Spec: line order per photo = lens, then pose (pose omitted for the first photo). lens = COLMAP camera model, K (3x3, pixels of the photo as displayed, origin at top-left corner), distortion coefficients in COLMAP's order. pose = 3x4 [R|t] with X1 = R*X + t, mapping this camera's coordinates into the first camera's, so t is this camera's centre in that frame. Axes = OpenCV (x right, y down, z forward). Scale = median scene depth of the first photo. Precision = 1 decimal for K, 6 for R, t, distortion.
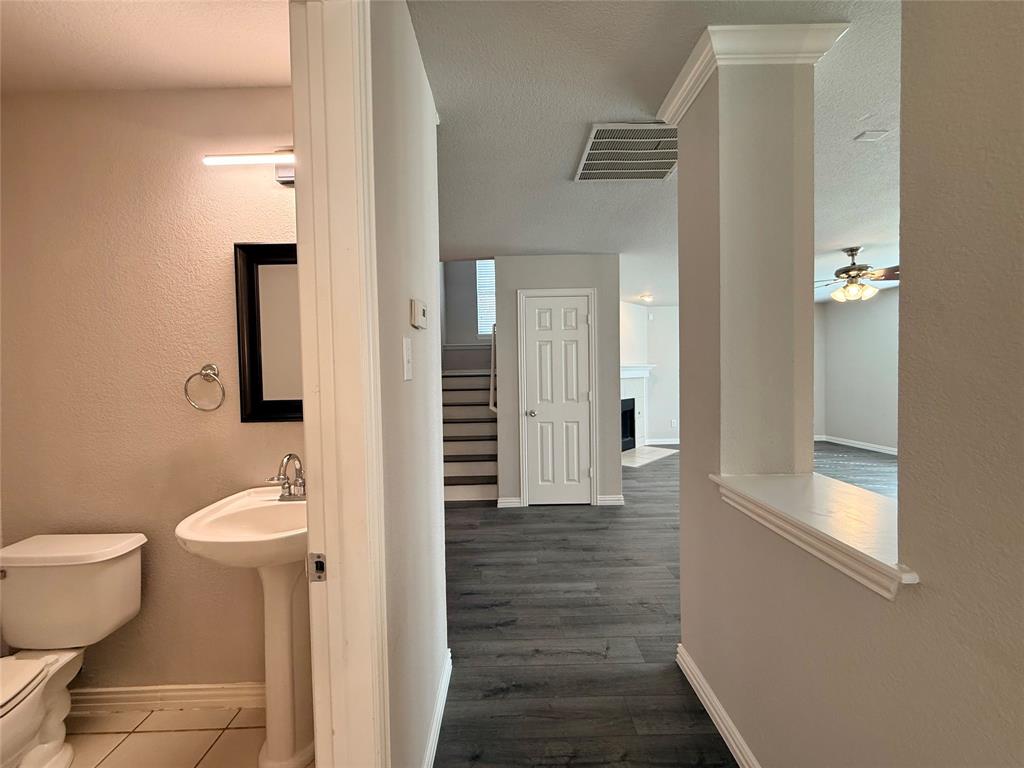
lens RADIAL K [[408.1, 0, 514.3], [0, 408.1, 383.3], [0, 0, 1]] dist [0.001564, -0.000200]
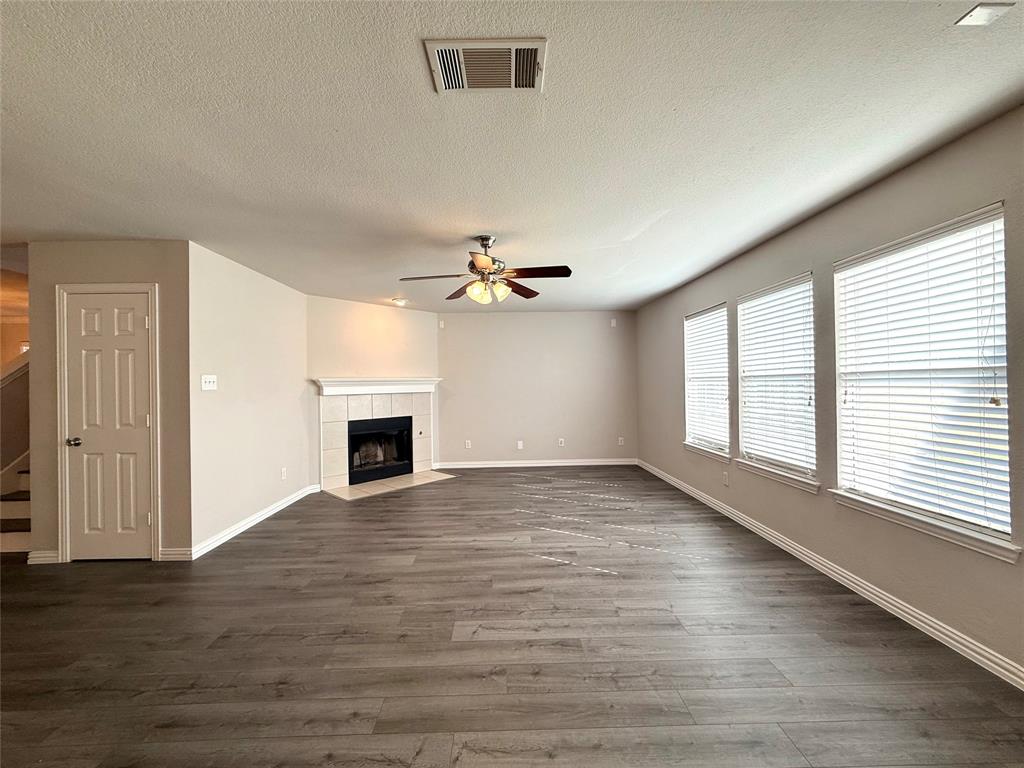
lens RADIAL K [[408.1, 0, 514.3], [0, 408.1, 383.3], [0, 0, 1]] dist [0.001564, -0.000200]
pose [[0.999895, 0.007207, 0.012601, 0.871554], [-0.006943, 0.999757, -0.020903, -0.028203], [-0.012749, 0.020813, 0.999702, 0.205781]]
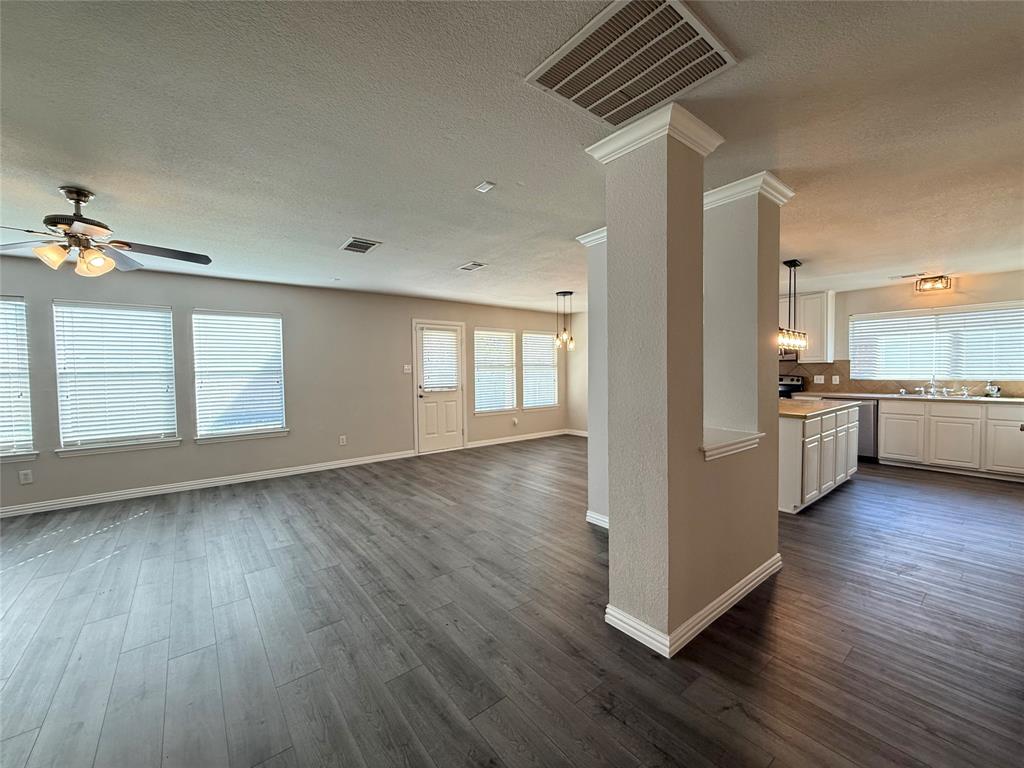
lens RADIAL K [[408.1, 0, 514.3], [0, 408.1, 383.3], [0, 0, 1]] dist [0.001564, -0.000200]
pose [[-0.618578, 0.003787, 0.785714, -0.075427], [0.043932, 0.998591, 0.029774, -0.021717], [-0.784494, 0.052936, -0.617873, 0.870937]]
